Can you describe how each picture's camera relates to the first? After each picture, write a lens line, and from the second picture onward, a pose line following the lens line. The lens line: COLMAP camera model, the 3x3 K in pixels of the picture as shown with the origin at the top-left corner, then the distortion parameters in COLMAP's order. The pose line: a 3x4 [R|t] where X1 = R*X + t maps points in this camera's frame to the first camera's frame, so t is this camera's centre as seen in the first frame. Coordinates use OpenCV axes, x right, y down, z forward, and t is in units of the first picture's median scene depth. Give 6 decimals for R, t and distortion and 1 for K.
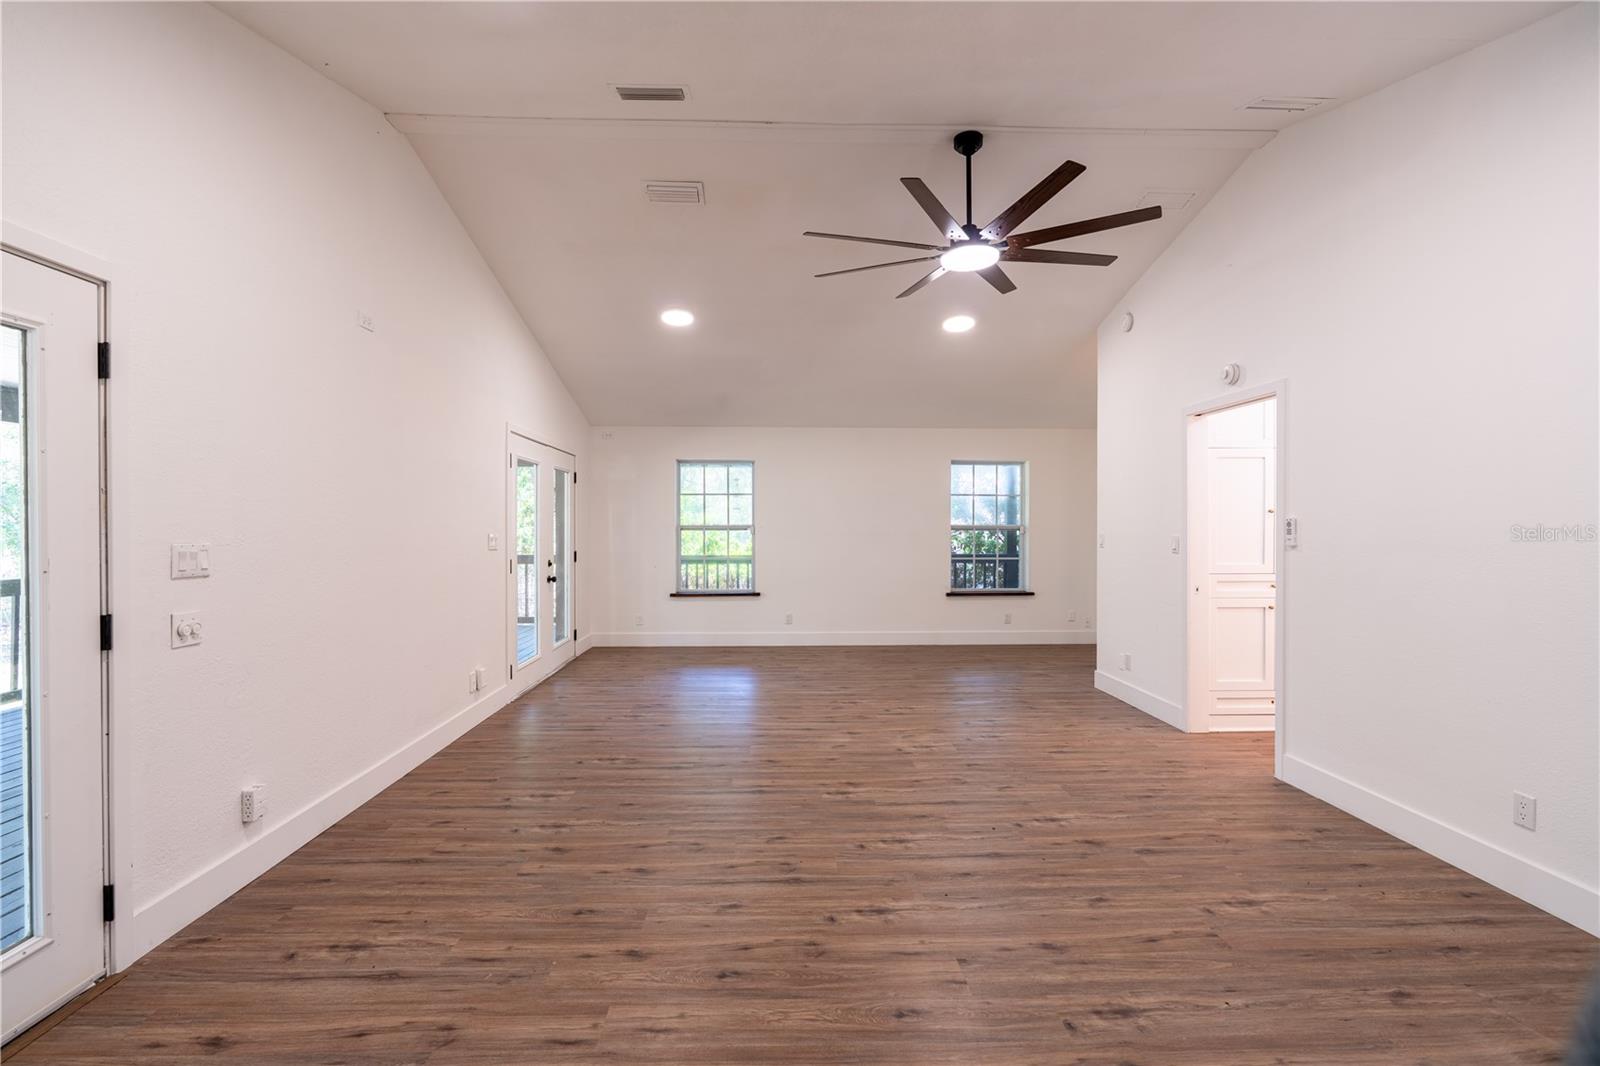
lens RADIAL K [[719.6, 0, 790.5], [0, 719.6, 524.3], [0, 0, 1]] dist [-0.010806, 0.005912]
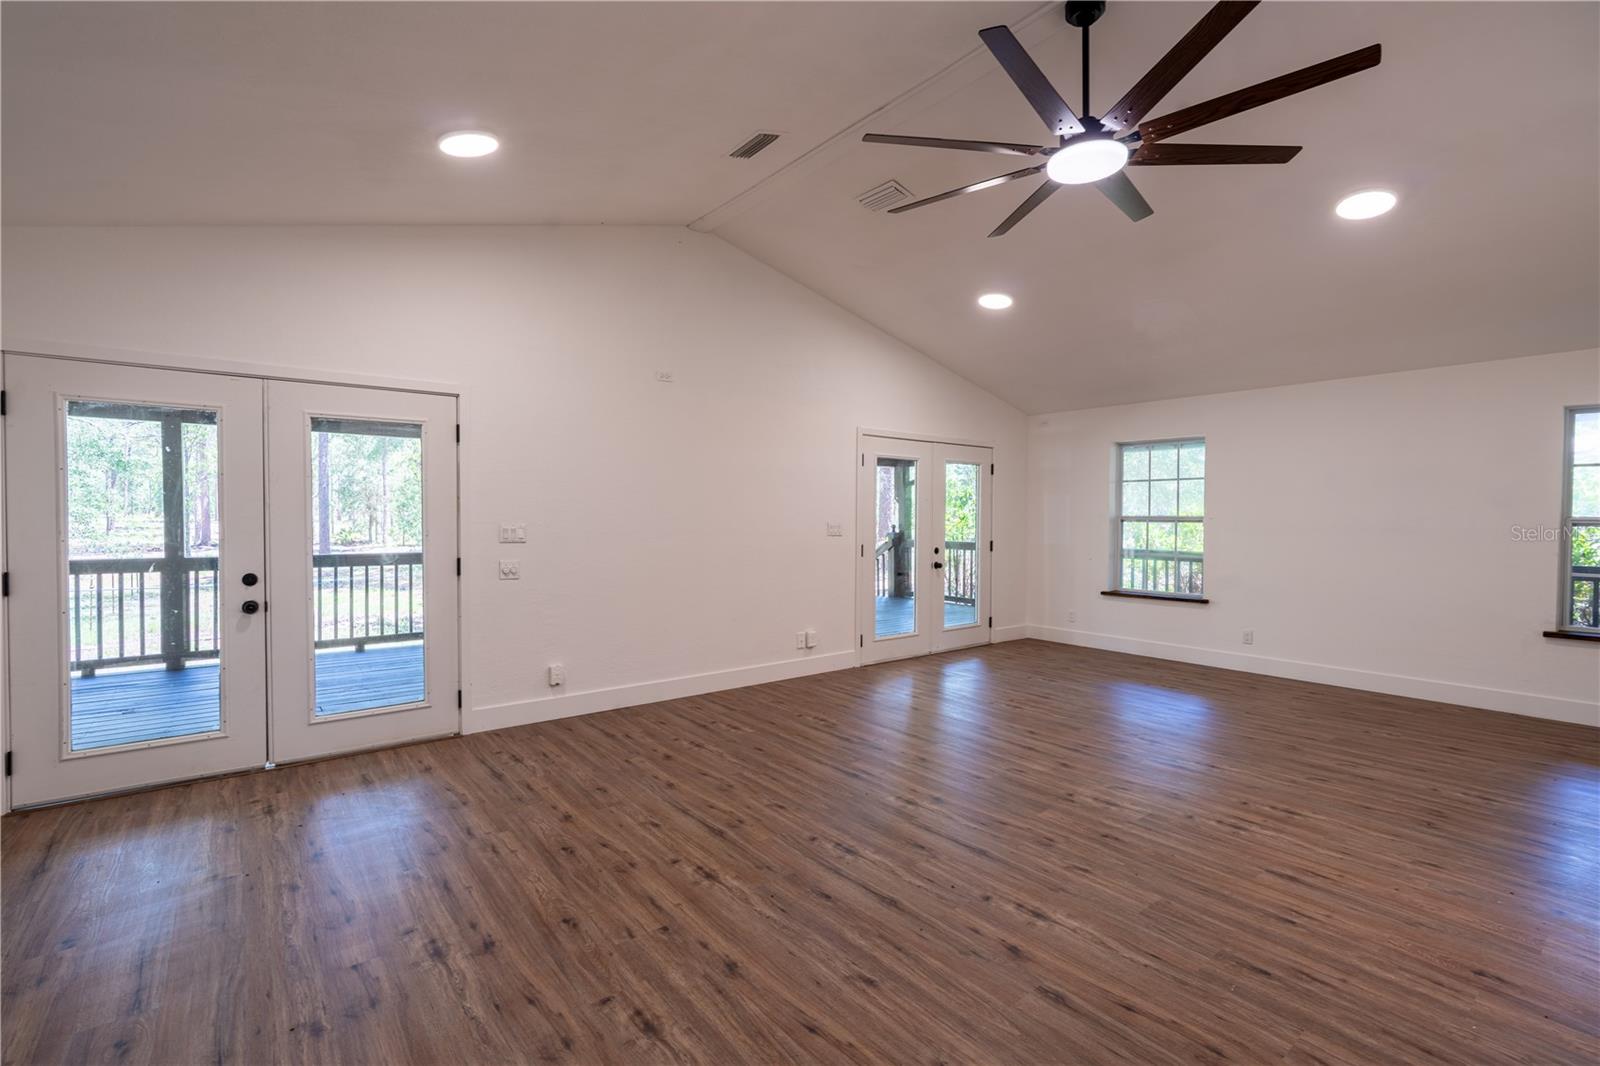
lens RADIAL K [[719.6, 0, 790.5], [0, 719.6, 524.3], [0, 0, 1]] dist [-0.010806, 0.005912]
pose [[0.588097, 0.013148, -0.808684, 0.713874], [-0.002615, 0.999894, 0.014355, -0.000934], [0.808786, -0.006328, 0.588069, 0.318604]]
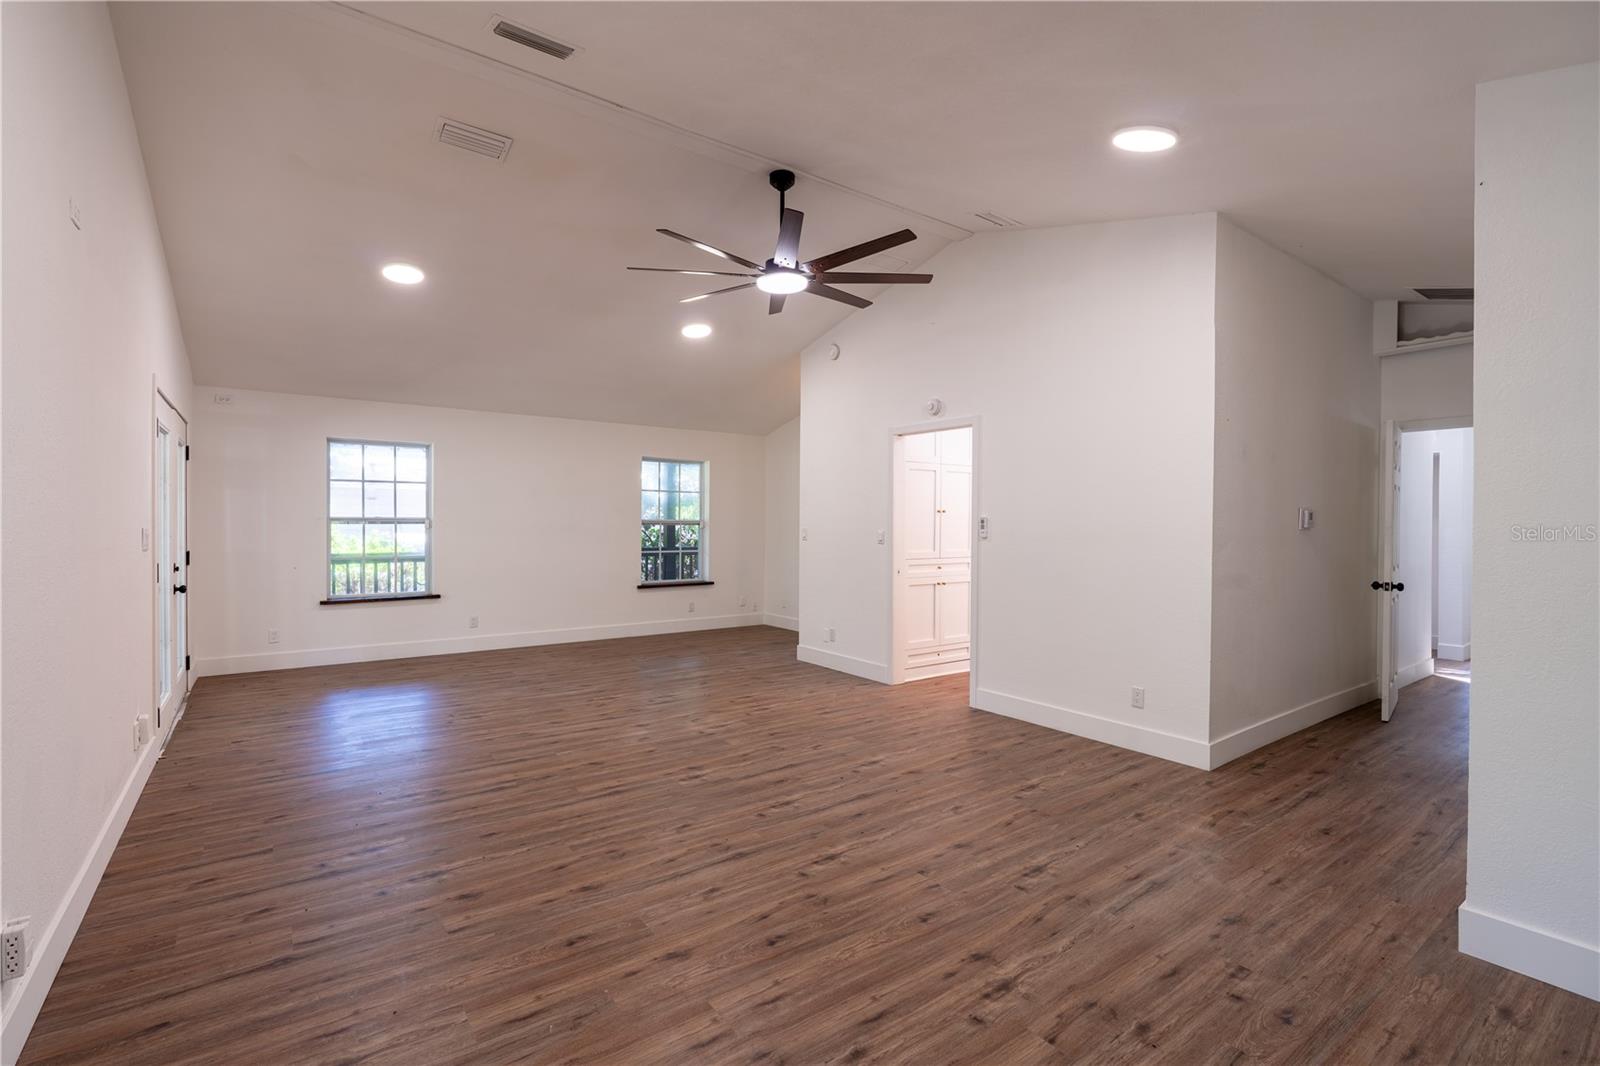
lens RADIAL K [[719.6, 0, 790.5], [0, 719.6, 524.3], [0, 0, 1]] dist [-0.010806, 0.005912]
pose [[0.827976, 0.003495, 0.560753, -0.388044], [-0.008033, 0.999952, 0.005629, 0.000337], [-0.560706, -0.009166, 0.827964, 0.061343]]
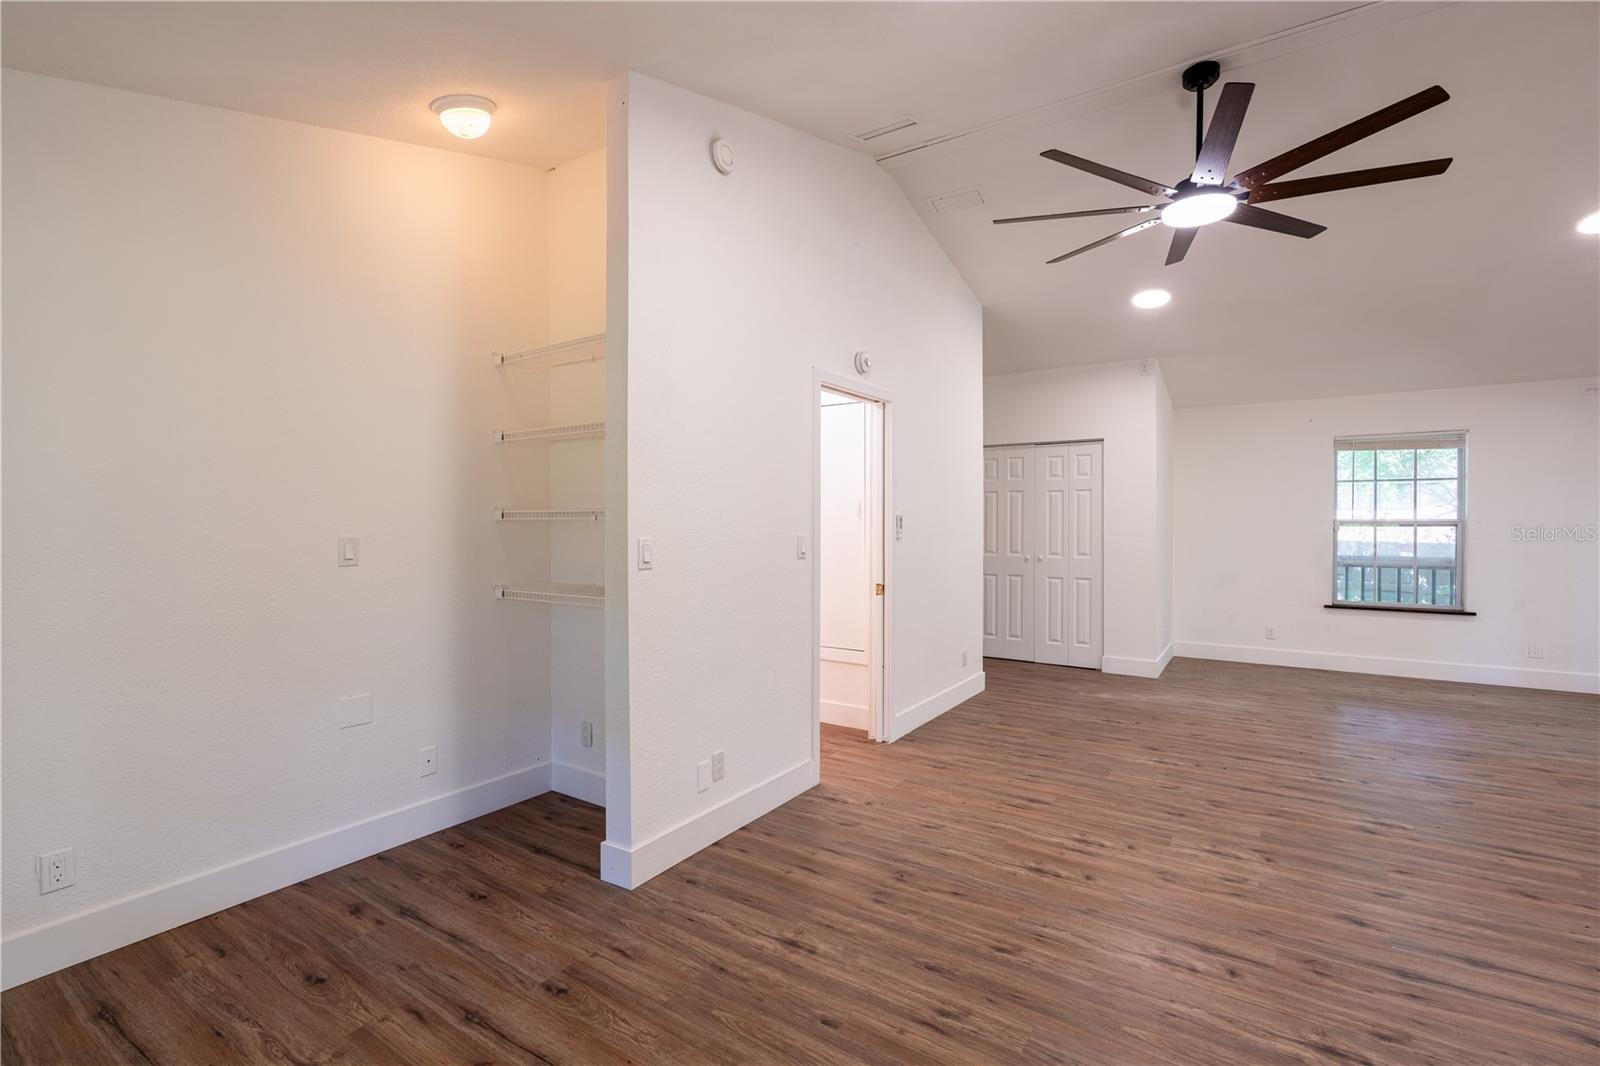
lens RADIAL K [[721.6, 0, 794.7], [0, 721.6, 532.5], [0, 0, 1]] dist [-0.010360, 0.006552]
pose [[-0.811031, -0.008096, 0.584948, 0.140780], [0.000694, 0.999890, 0.014800, 0.002977], [-0.585003, 0.012409, -0.810936, 2.076579]]
